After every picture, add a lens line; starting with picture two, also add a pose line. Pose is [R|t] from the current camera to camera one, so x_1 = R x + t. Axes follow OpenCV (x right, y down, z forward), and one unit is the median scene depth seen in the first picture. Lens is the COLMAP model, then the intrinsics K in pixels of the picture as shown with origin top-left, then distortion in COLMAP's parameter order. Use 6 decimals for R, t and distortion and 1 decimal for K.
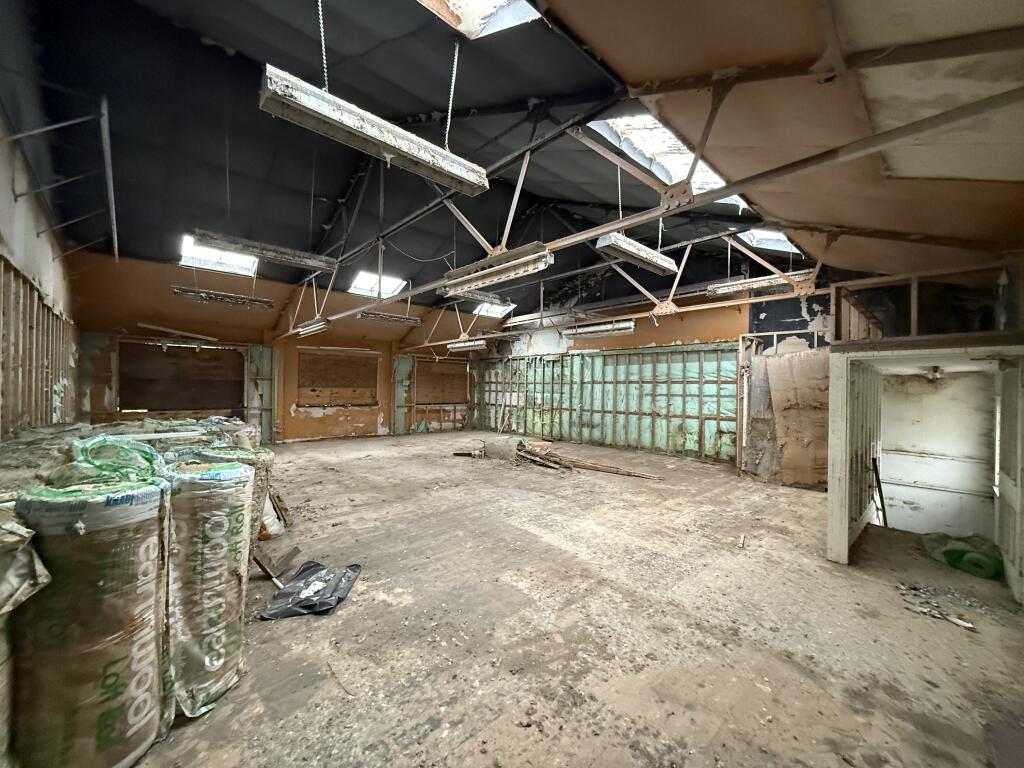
lens RADIAL K [[407.3, 0, 514.1], [0, 407.3, 384.1], [0, 0, 1]] dist [-0.000580, -0.000255]
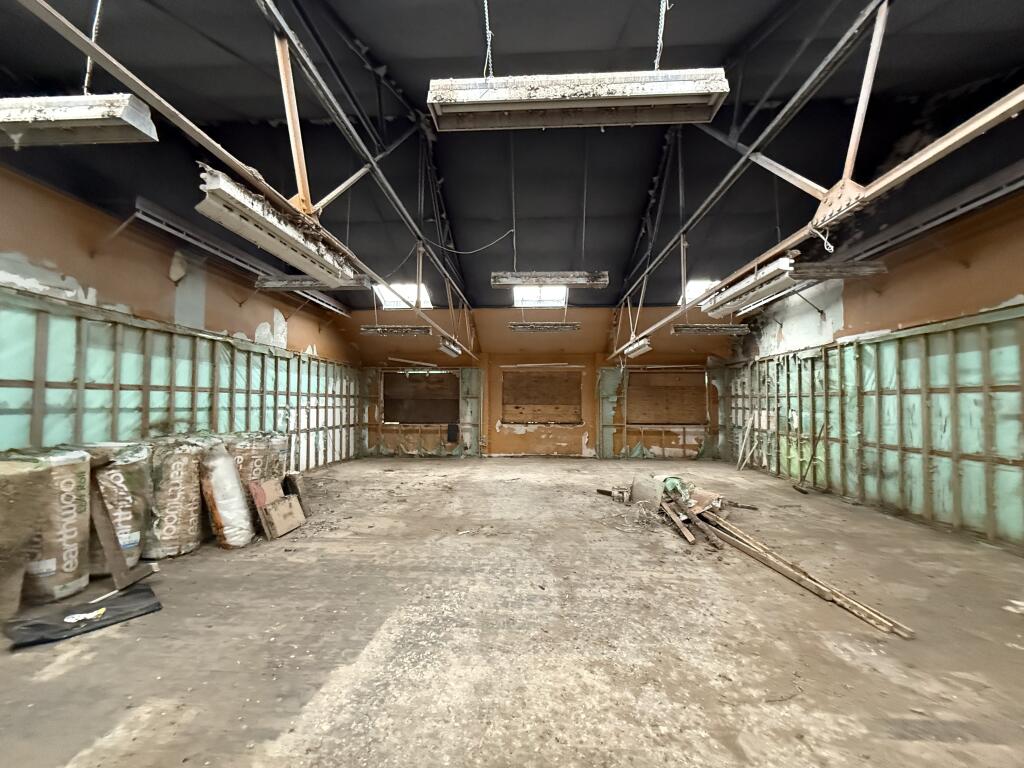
lens RADIAL K [[407.3, 0, 514.1], [0, 407.3, 384.1], [0, 0, 1]] dist [-0.000580, -0.000255]
pose [[0.690500, -0.042696, -0.722071, 0.243058], [0.012552, 0.998813, -0.047056, 0.004428], [0.723224, 0.023429, 0.690216, 0.280194]]
